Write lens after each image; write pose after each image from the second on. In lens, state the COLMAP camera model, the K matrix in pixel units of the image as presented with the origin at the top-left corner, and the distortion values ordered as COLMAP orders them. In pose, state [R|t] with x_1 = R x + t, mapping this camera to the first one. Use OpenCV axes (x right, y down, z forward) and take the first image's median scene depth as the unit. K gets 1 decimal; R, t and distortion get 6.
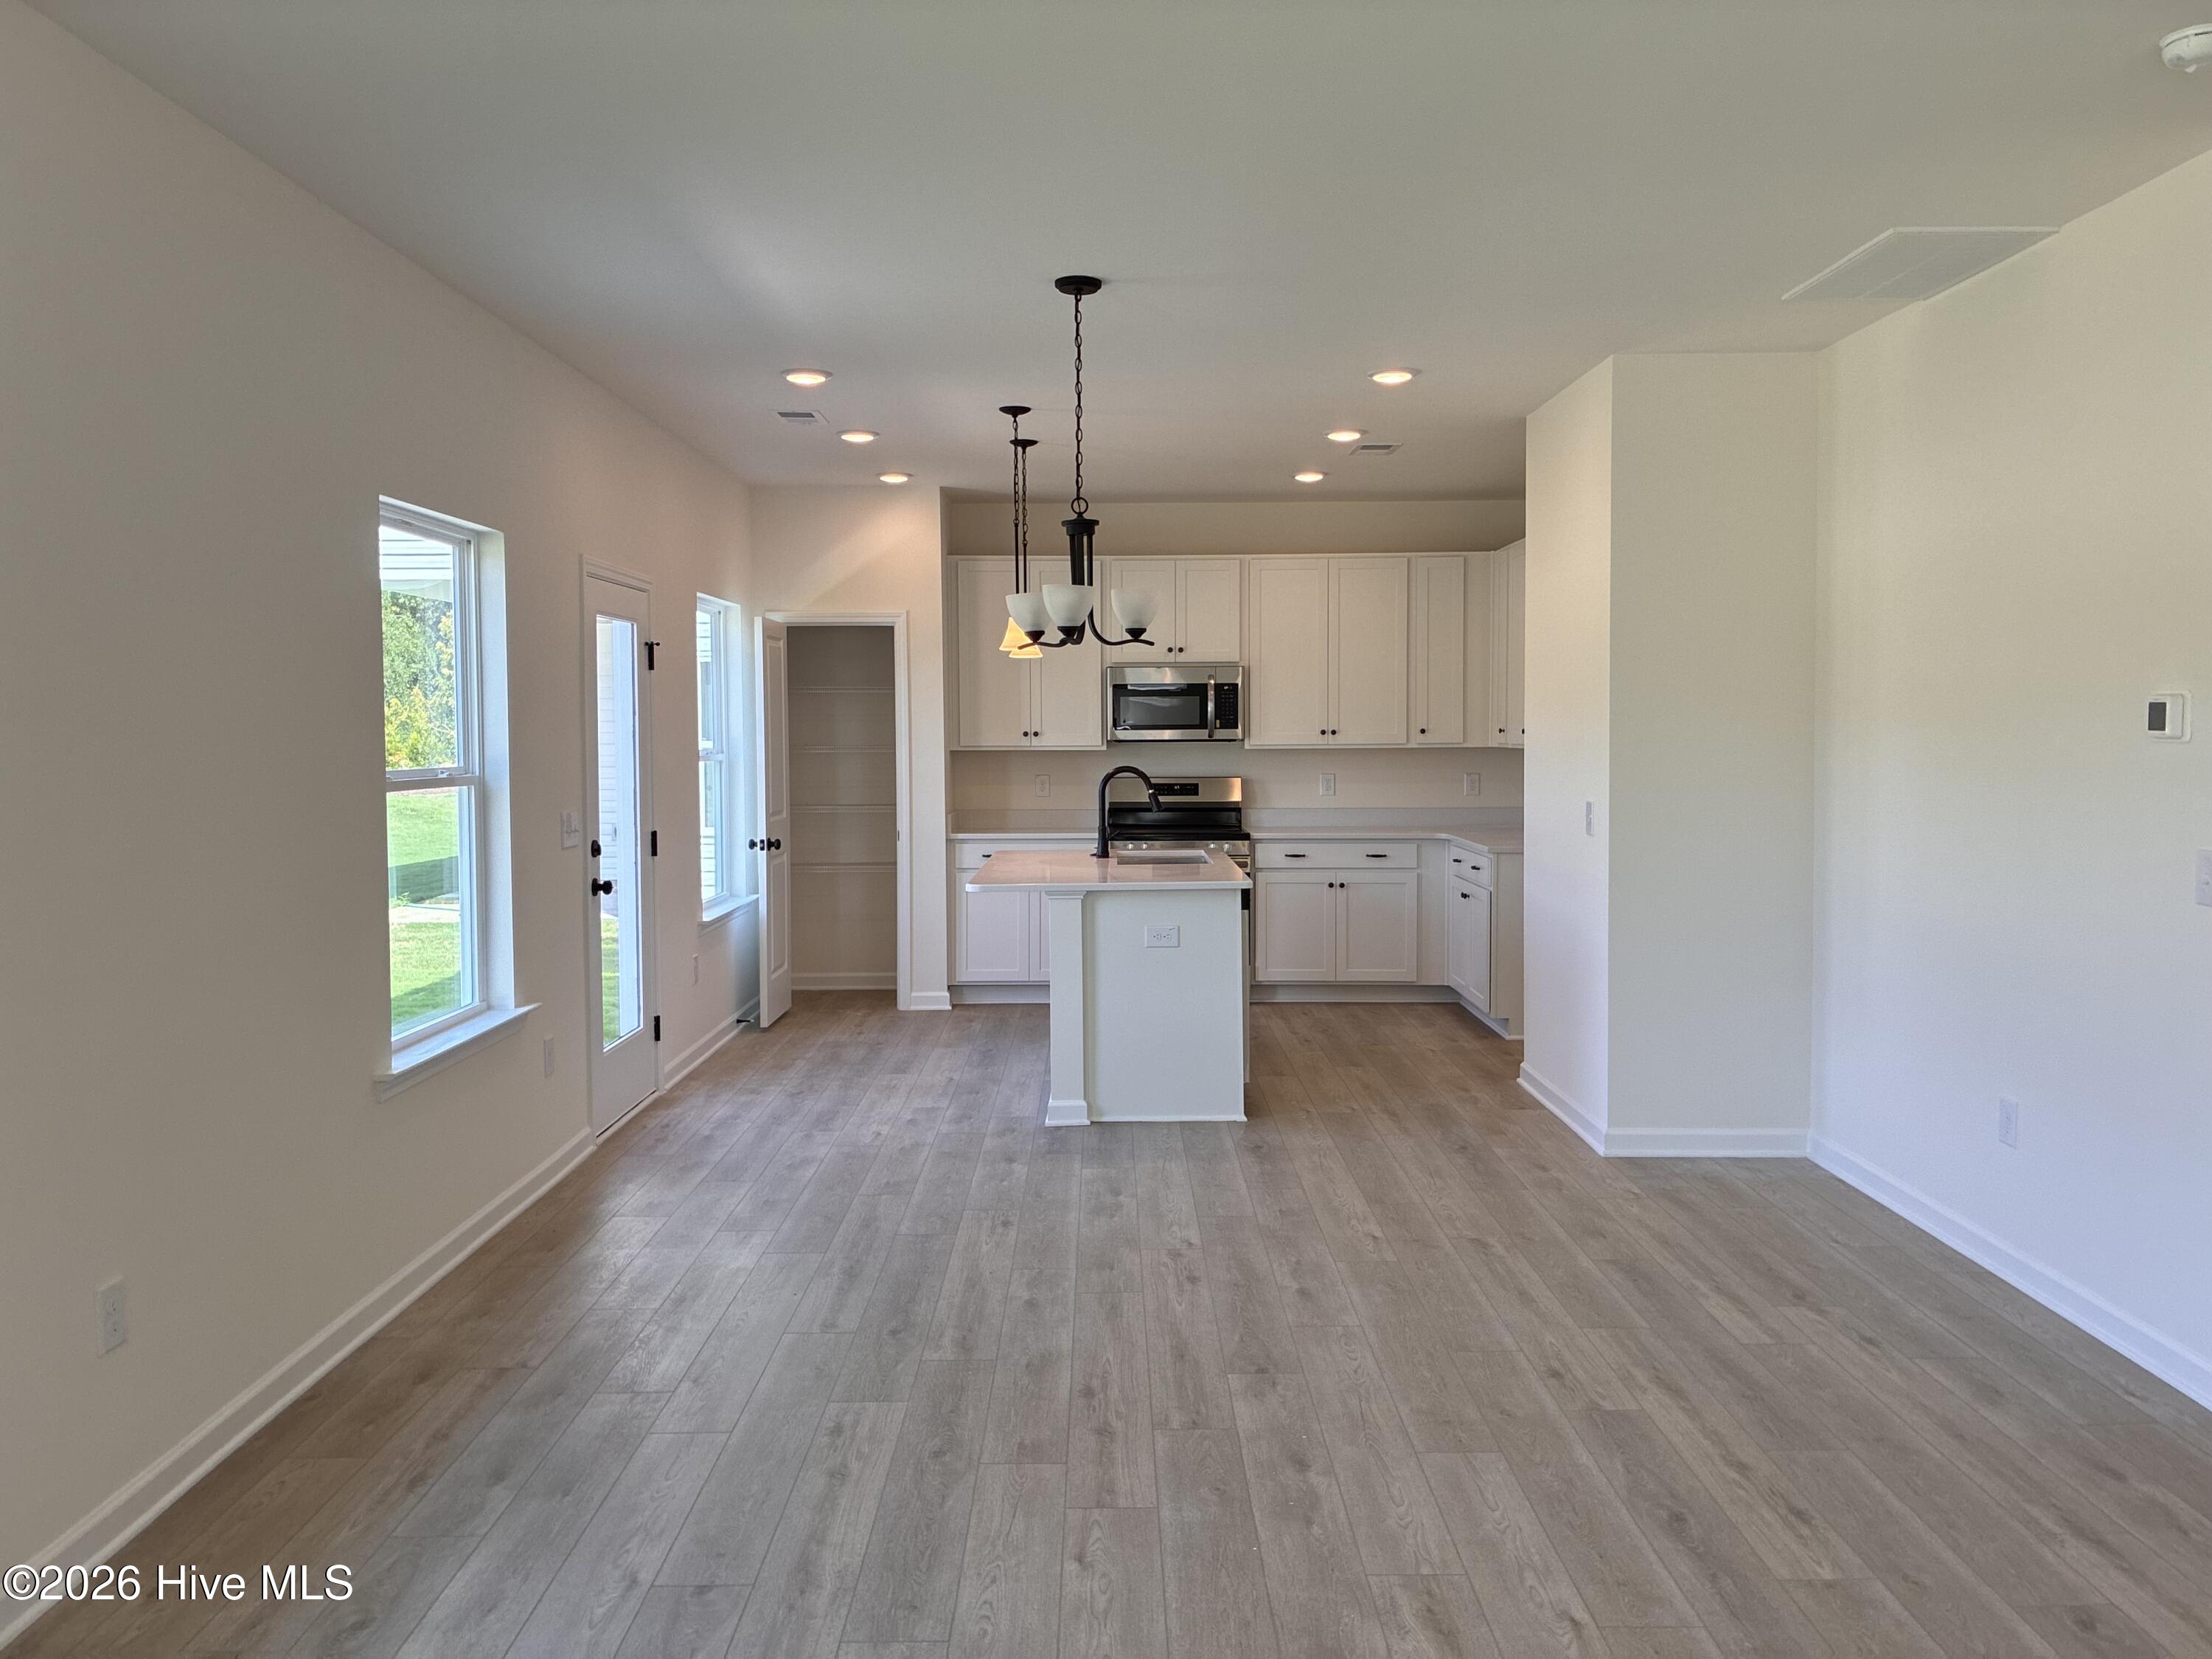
lens RADIAL K [[1668.8, 0, 1106.0], [0, 1668.8, 829.5], [0, 0, 1]] dist [0.047421, -0.087056]
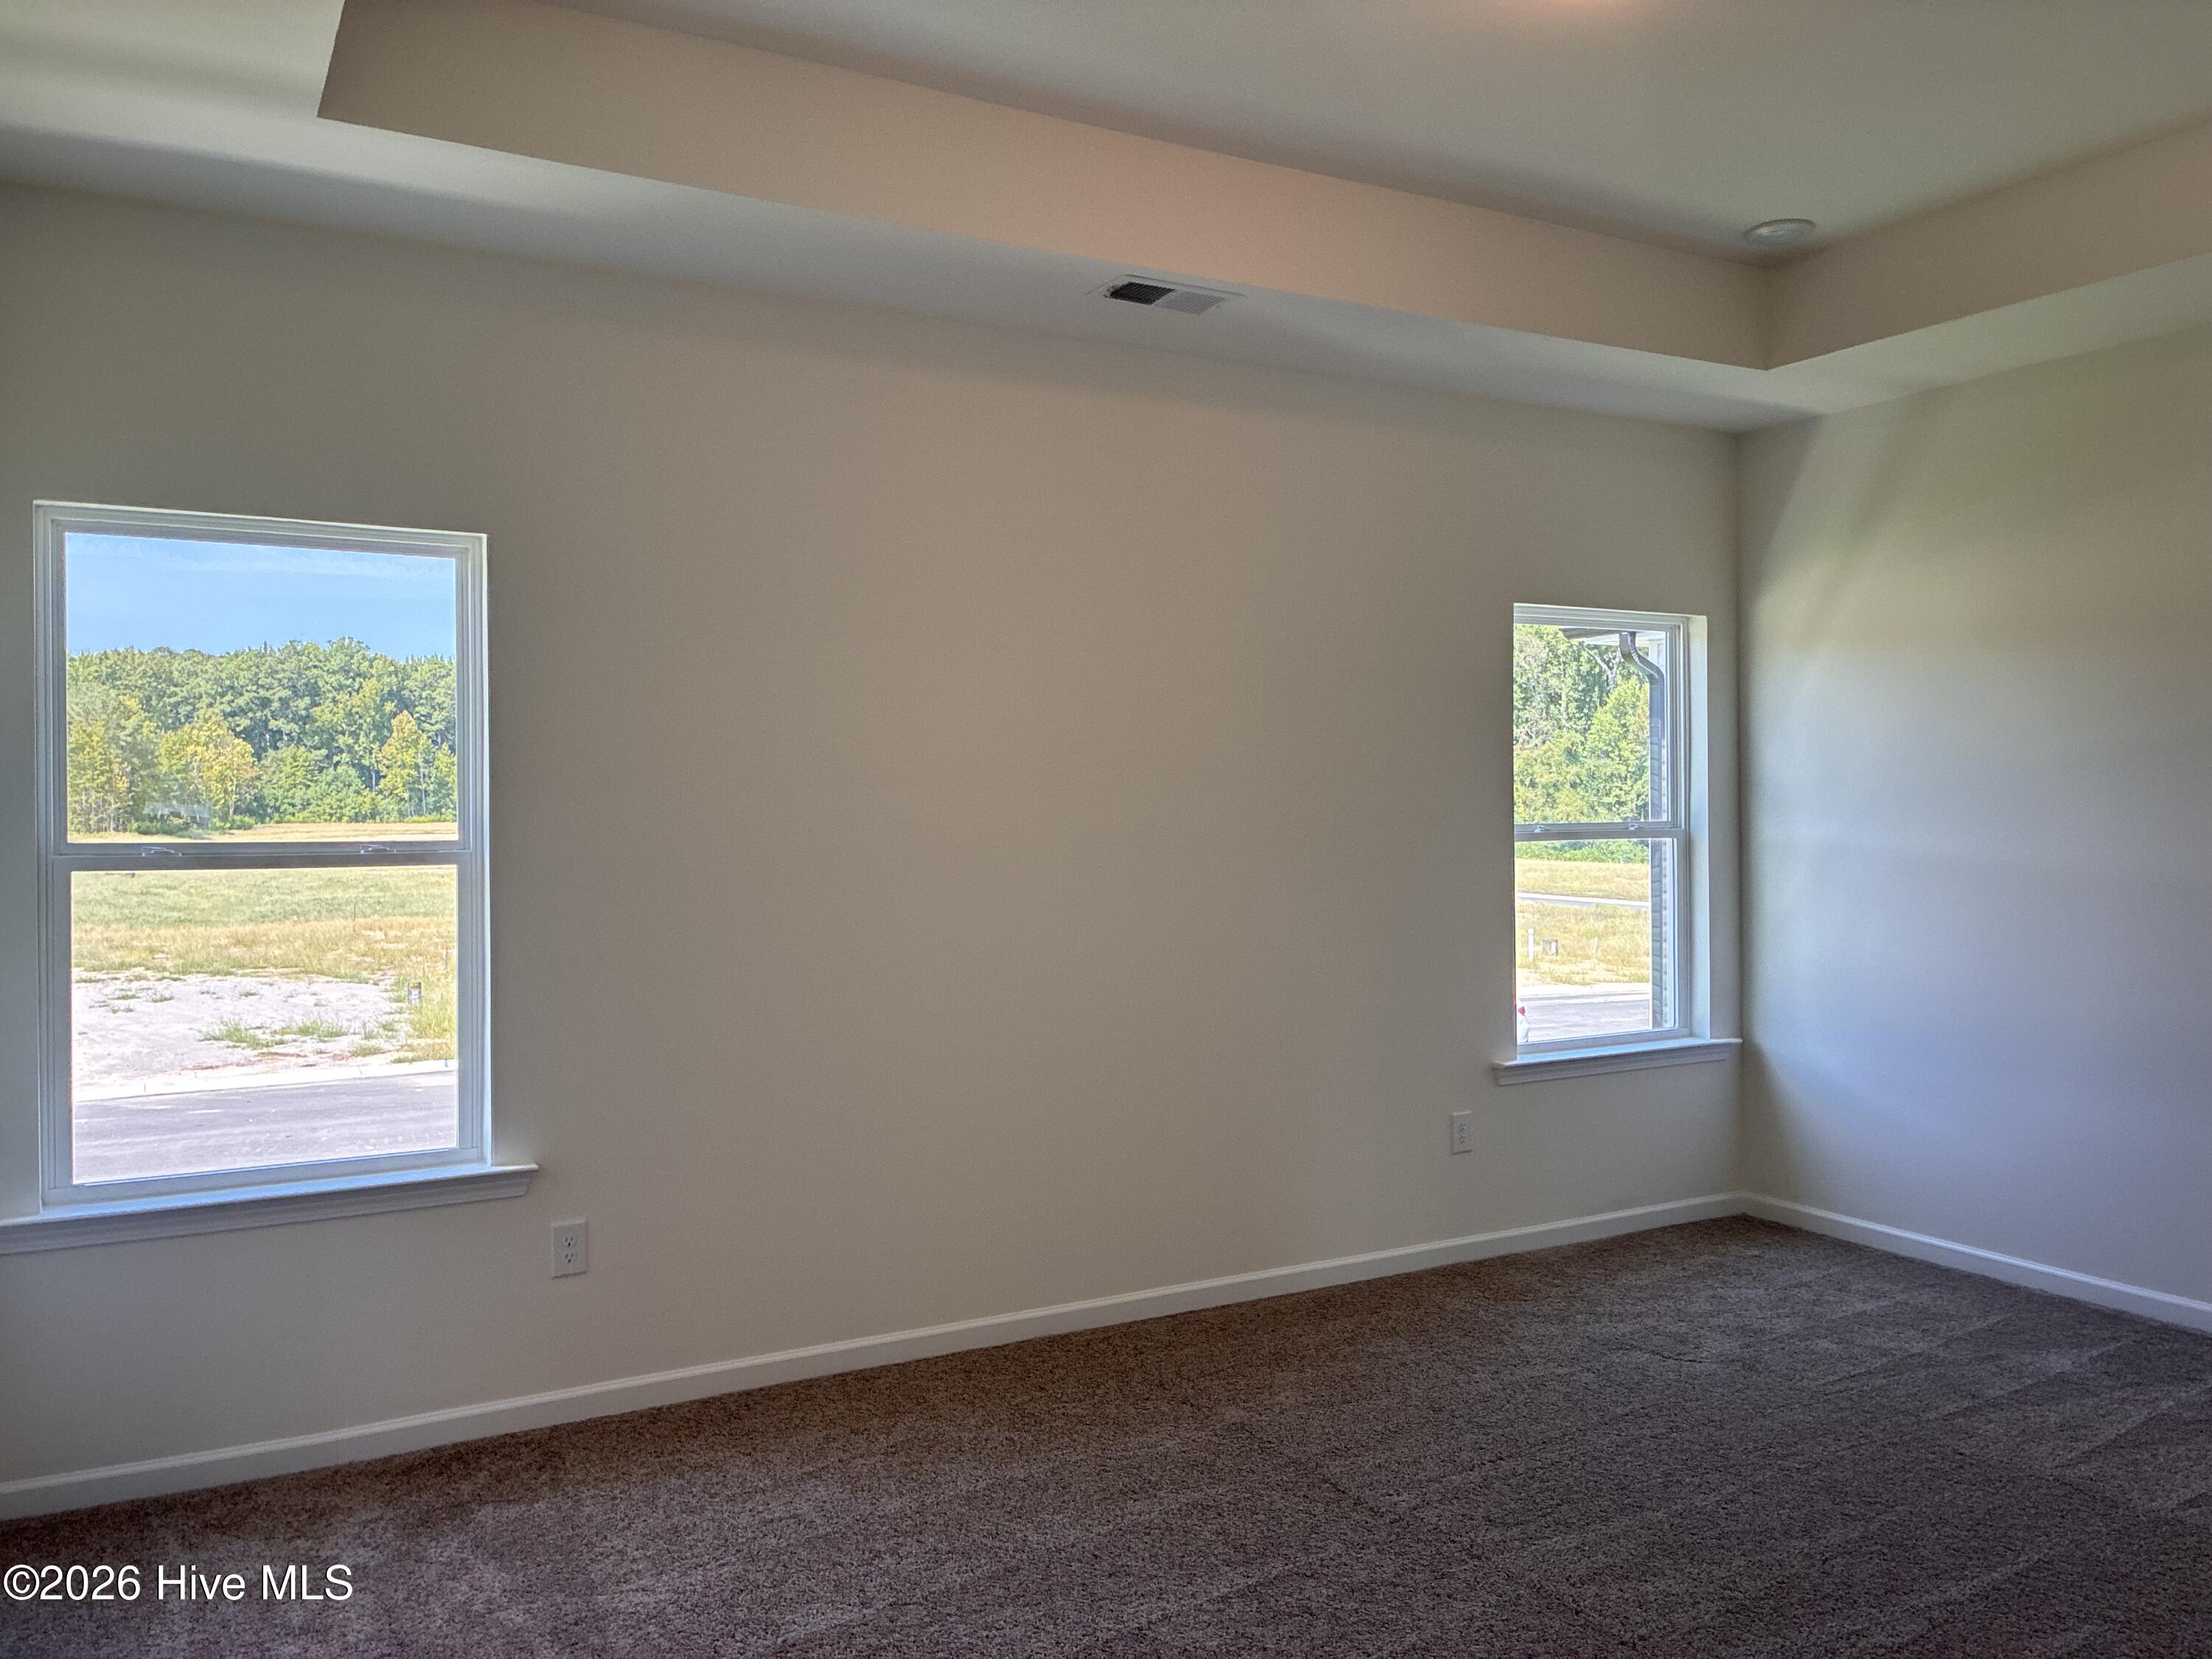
lens RADIAL K [[1676.6, 0, 1104.2], [0, 1676.6, 813.0], [0, 0, 1]] dist [0.055682, -0.082512]
pose [[0.486596, 0.014671, -0.873504, 0.252783], [-0.054381, 0.998429, -0.013524, -0.003364], [0.871933, 0.054083, 0.486629, 0.058710]]
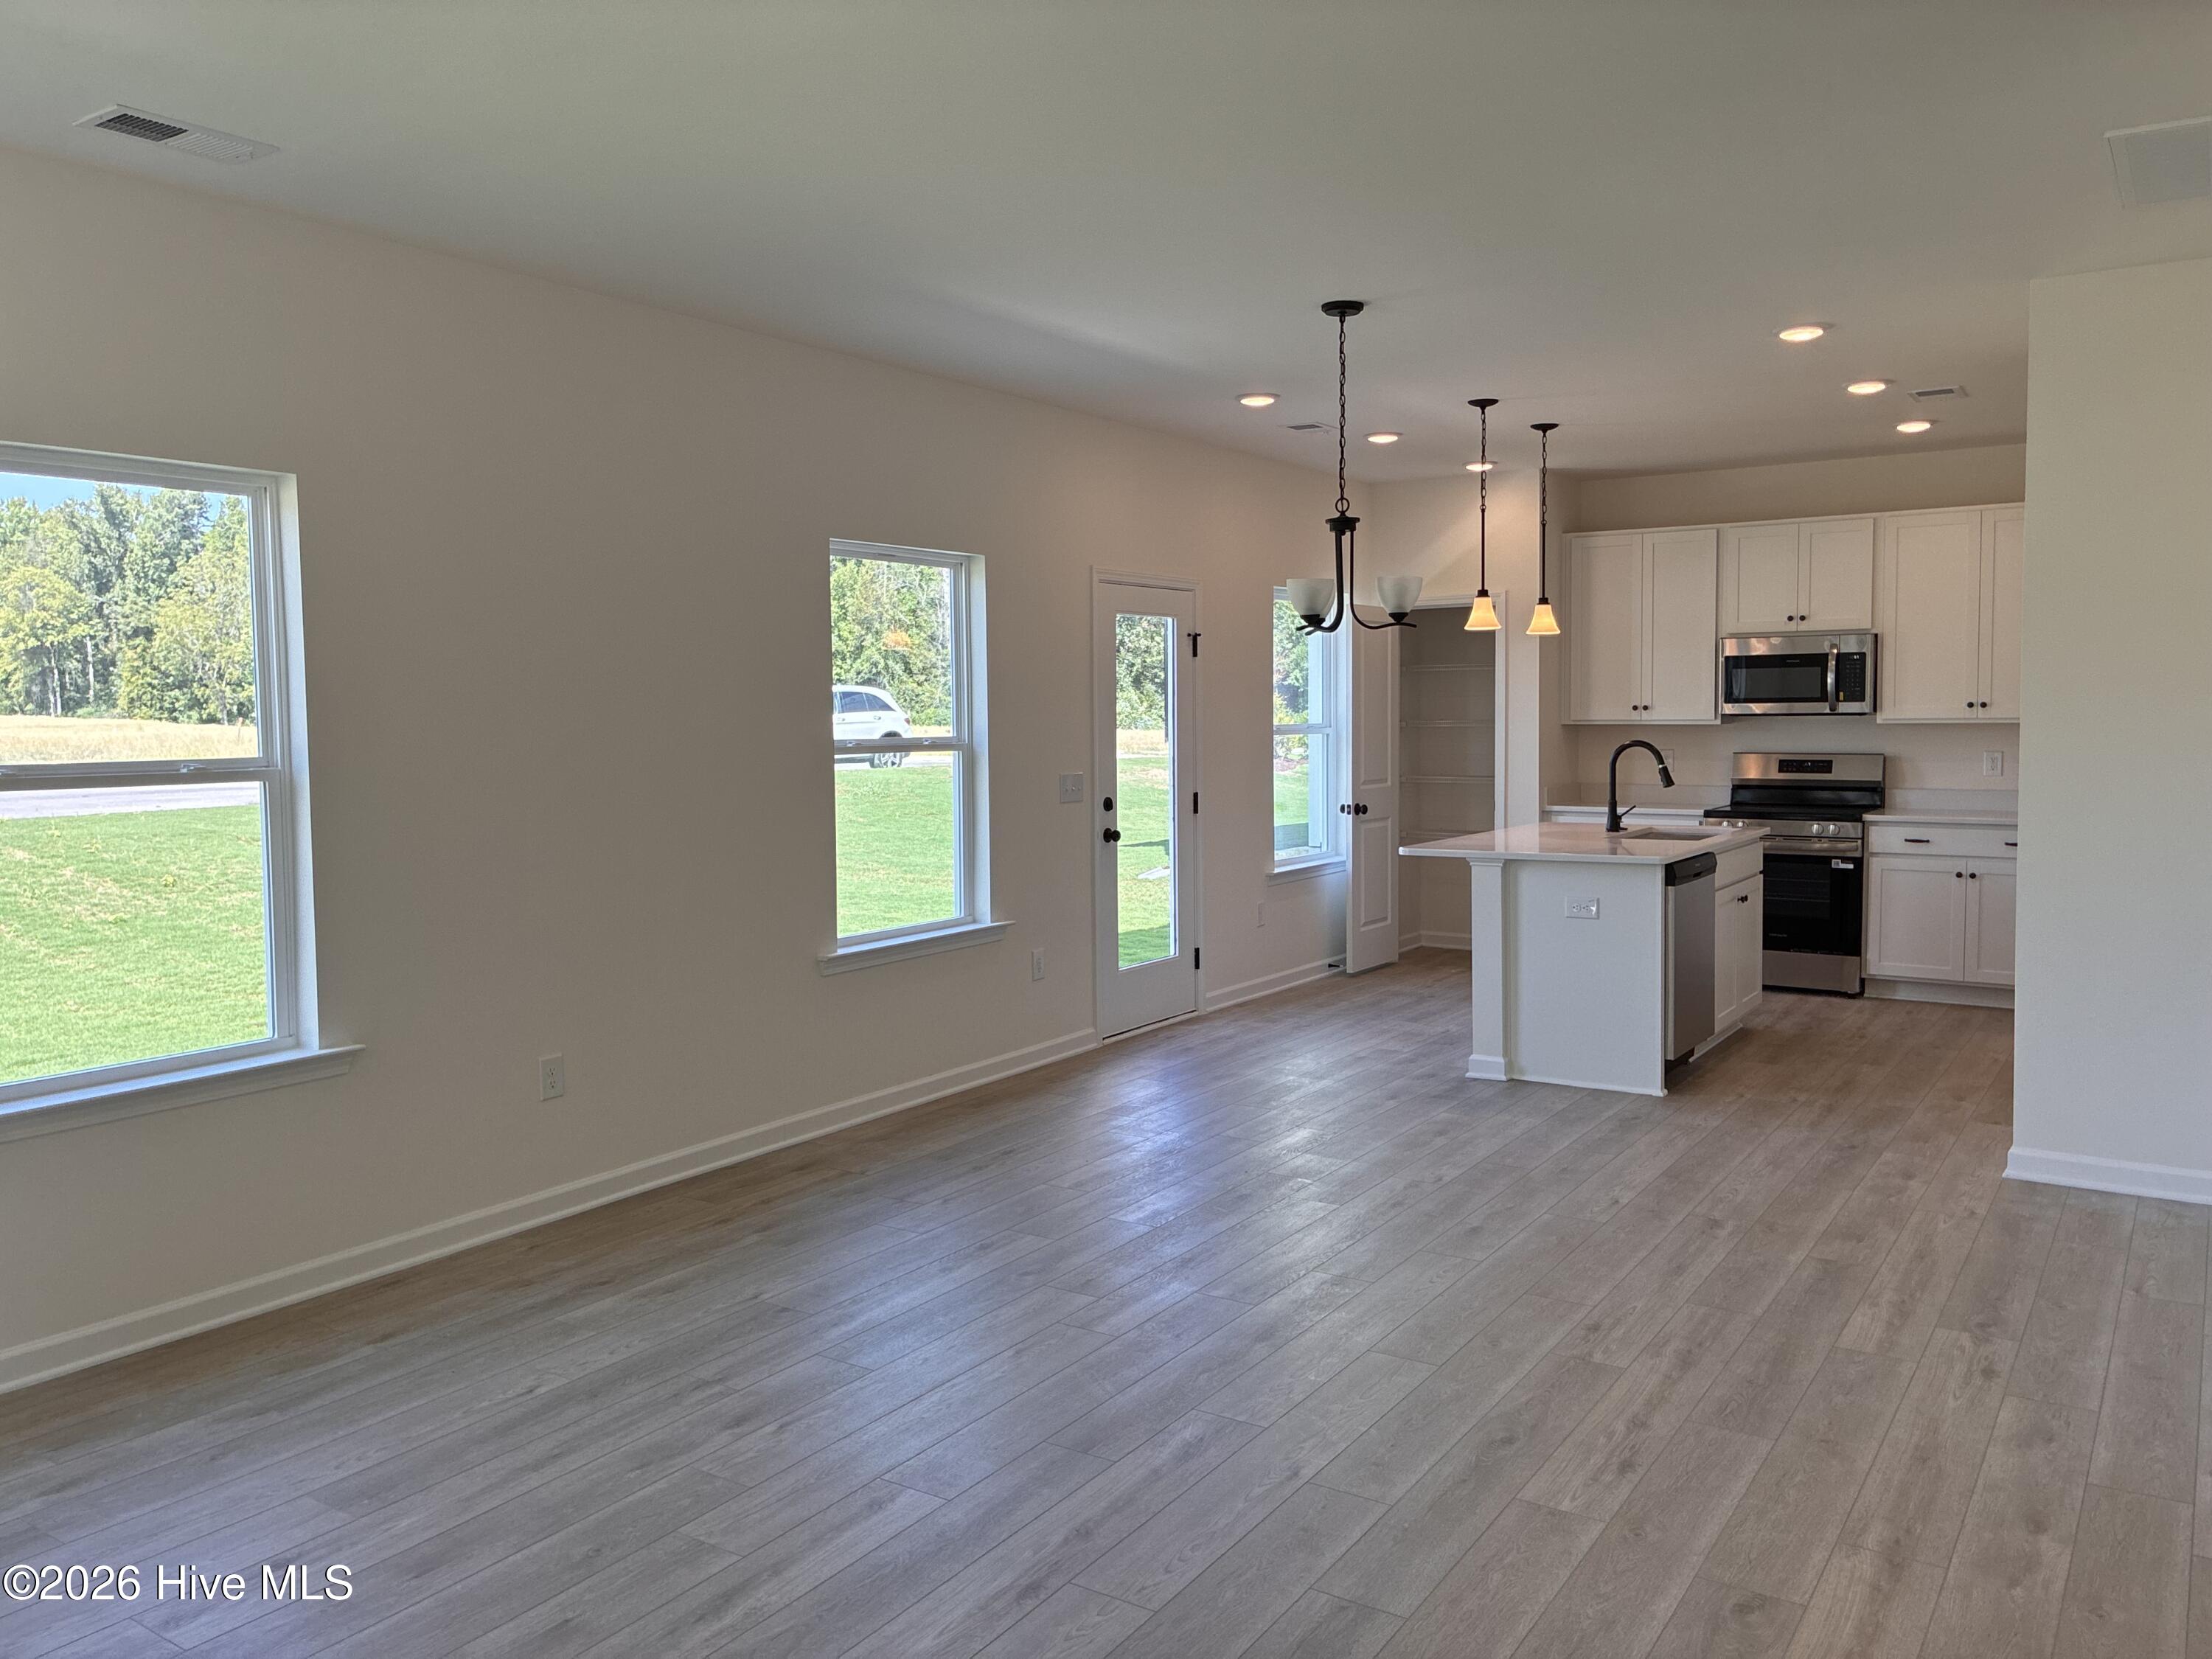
lens RADIAL K [[1676.6, 0, 1104.2], [0, 1676.6, 813.0], [0, 0, 1]] dist [0.055682, -0.082512]
pose [[0.833917, 0.032310, -0.550944, 0.253196], [-0.029621, 0.999466, 0.013778, 0.001029], [0.551095, 0.004830, 0.834428, -0.015433]]
